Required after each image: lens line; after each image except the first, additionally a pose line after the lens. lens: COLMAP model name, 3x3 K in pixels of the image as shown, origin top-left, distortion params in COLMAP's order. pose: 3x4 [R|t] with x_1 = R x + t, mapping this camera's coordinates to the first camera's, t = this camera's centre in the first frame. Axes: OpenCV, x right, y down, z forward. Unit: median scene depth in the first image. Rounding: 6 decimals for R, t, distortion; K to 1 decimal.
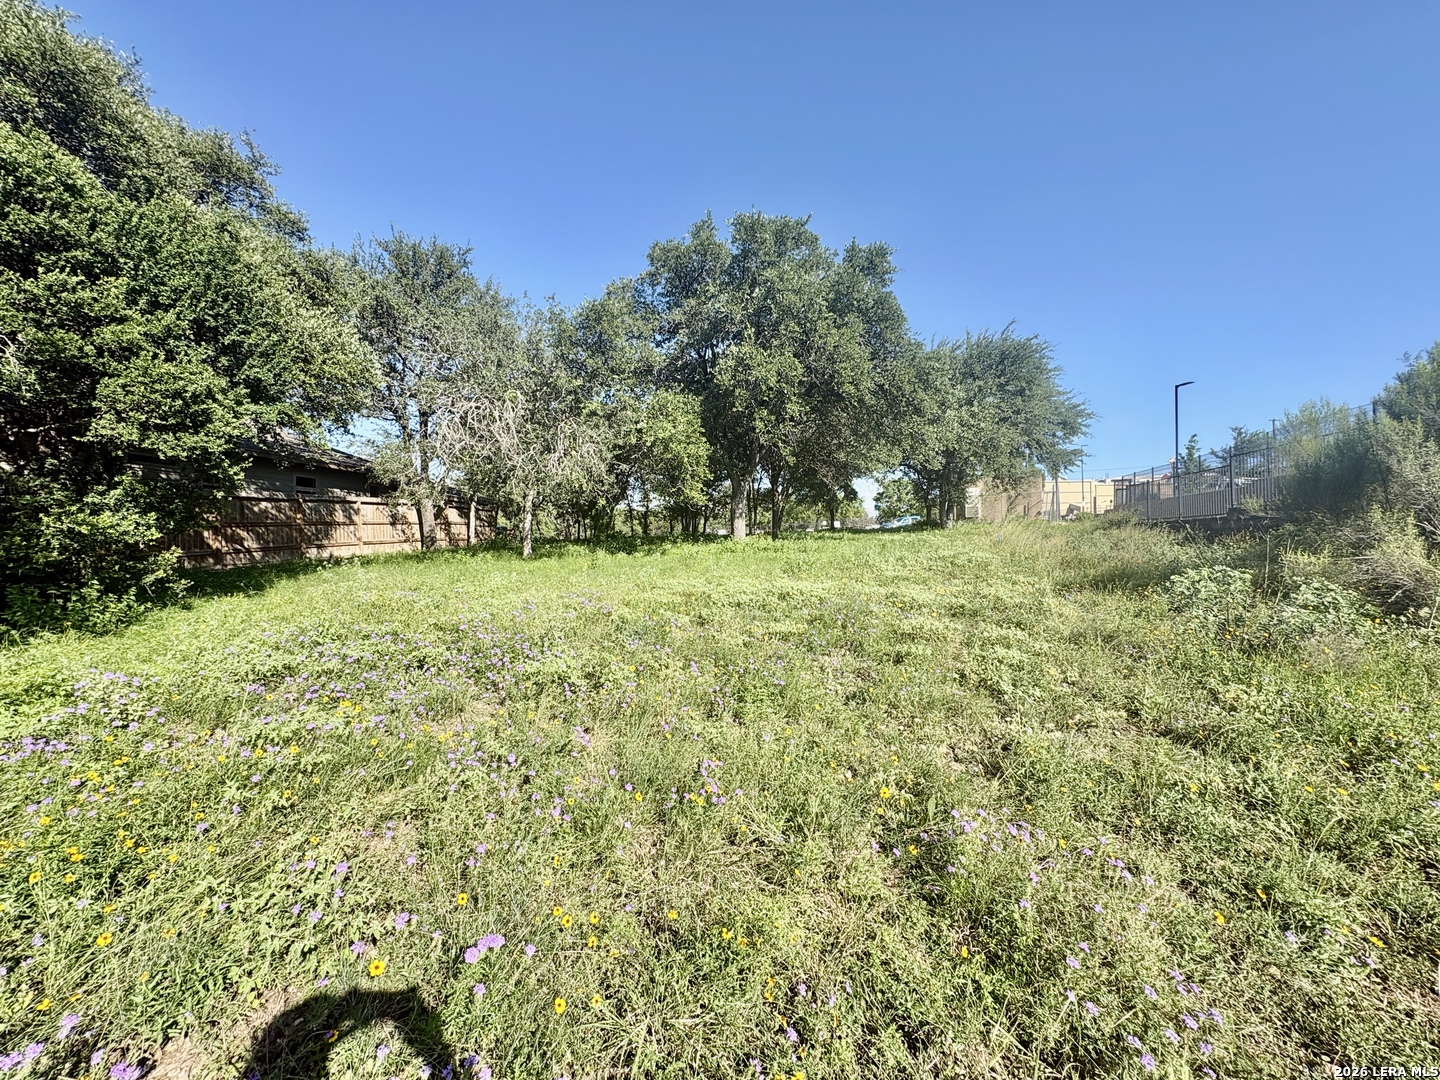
lens RADIAL K [[576.8, 0, 722.3], [0, 576.8, 535.2], [0, 0, 1]] dist [0.001376, -0.000225]
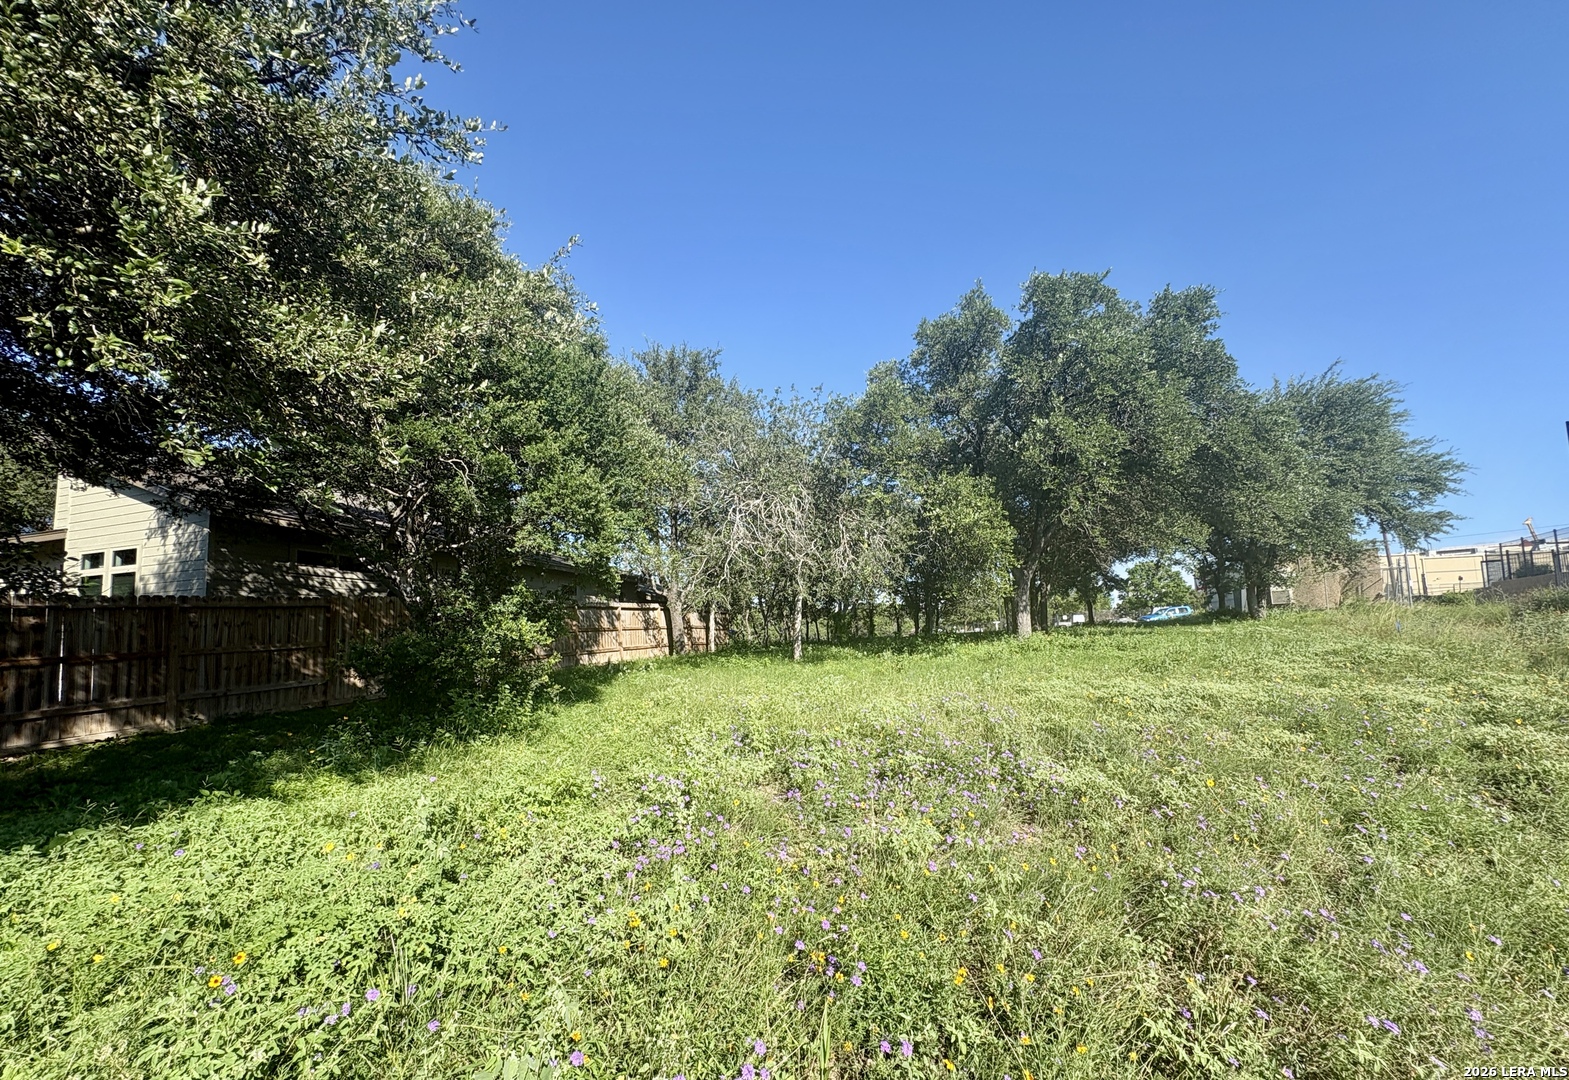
lens RADIAL K [[629.5, 0, 784.0], [0, 629.5, 582.5], [0, 0, 1]] dist [-0.000120, 0.000264]
pose [[0.977937, -0.040654, -0.204904, -0.161760], [0.022878, 0.995824, -0.088386, 0.002680], [0.207642, 0.081748, 0.974783, -0.010083]]
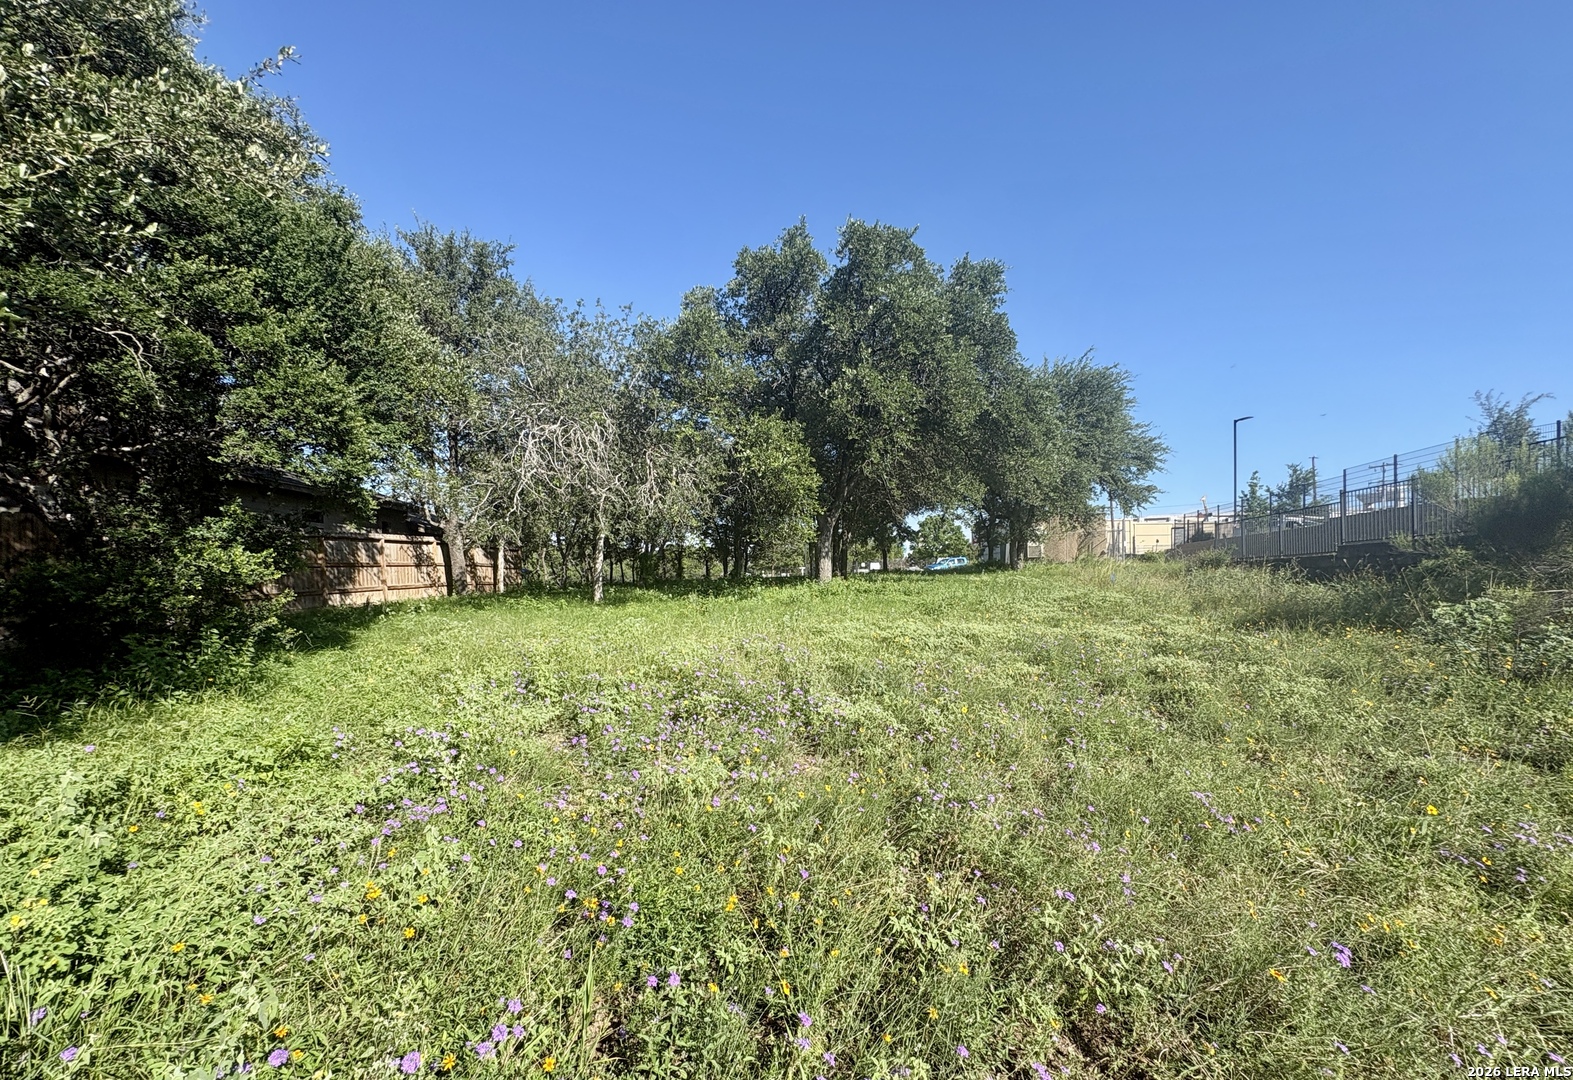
lens RADIAL K [[642.7, 0, 789.8], [0, 642.7, 587.5], [0, 0, 1]] dist [0.000208, 0.000043]
pose [[0.995412, -0.006431, 0.095466, -0.156064], [0.005148, 0.999893, 0.013681, 0.004213], [-0.095544, -0.013127, 0.995339, -0.005010]]
